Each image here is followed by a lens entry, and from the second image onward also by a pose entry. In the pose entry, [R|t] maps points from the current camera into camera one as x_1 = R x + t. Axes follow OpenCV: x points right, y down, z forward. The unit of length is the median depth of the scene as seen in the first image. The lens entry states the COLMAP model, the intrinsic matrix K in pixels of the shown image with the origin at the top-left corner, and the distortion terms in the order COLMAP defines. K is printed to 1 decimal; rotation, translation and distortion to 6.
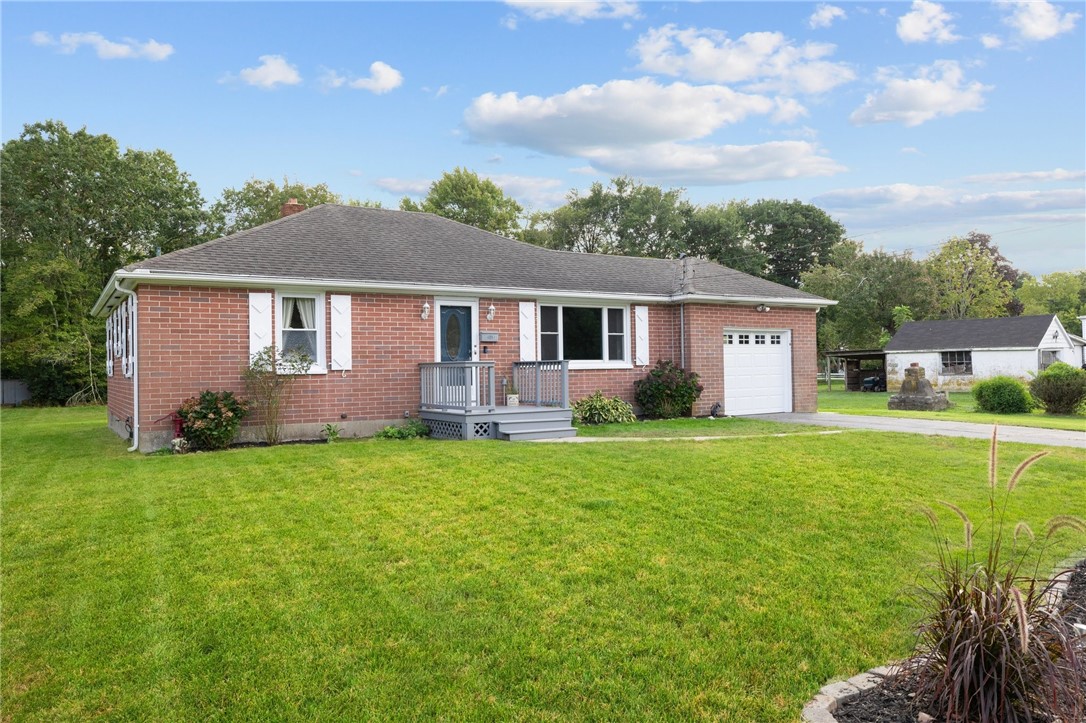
lens RADIAL K [[786.6, 0, 549.1], [0, 786.6, 342.5], [0, 0, 1]] dist [-0.007919, 0.007876]
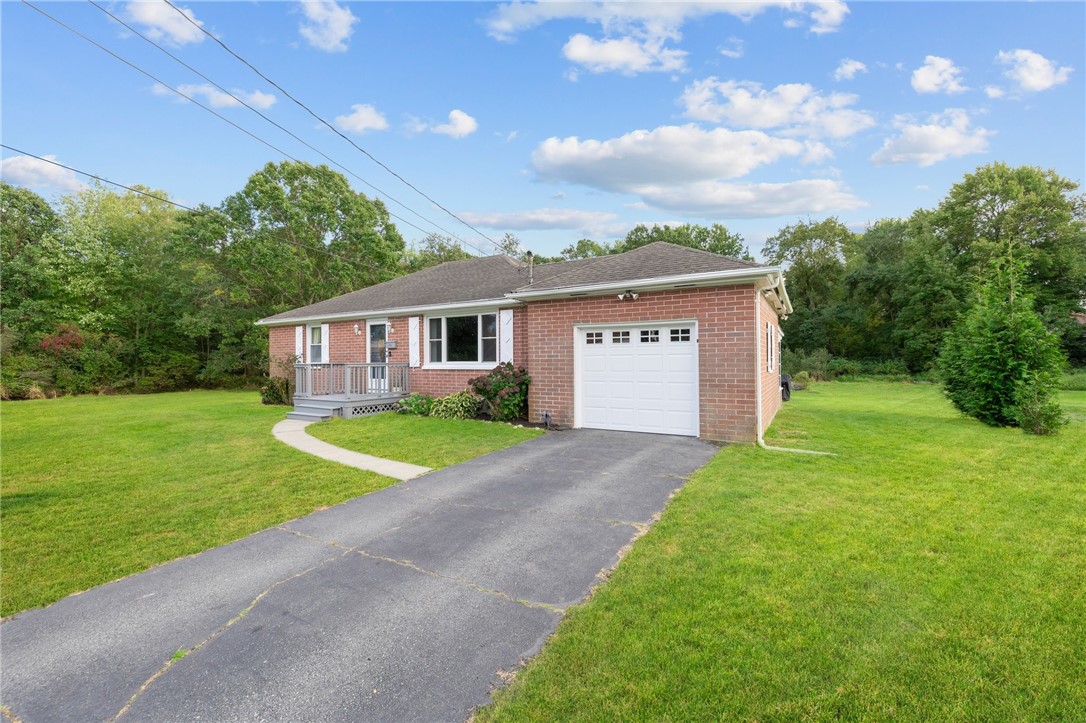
lens RADIAL K [[463.4, 0, 532.6], [0, 463.4, 356.5], [0, 0, 1]] dist [-0.000462, -0.000157]
pose [[0.429590, 0.004219, -0.903014, 0.695190], [0.027935, 0.999448, 0.017959, 0.005214], [0.902592, -0.032940, 0.429236, 0.781968]]
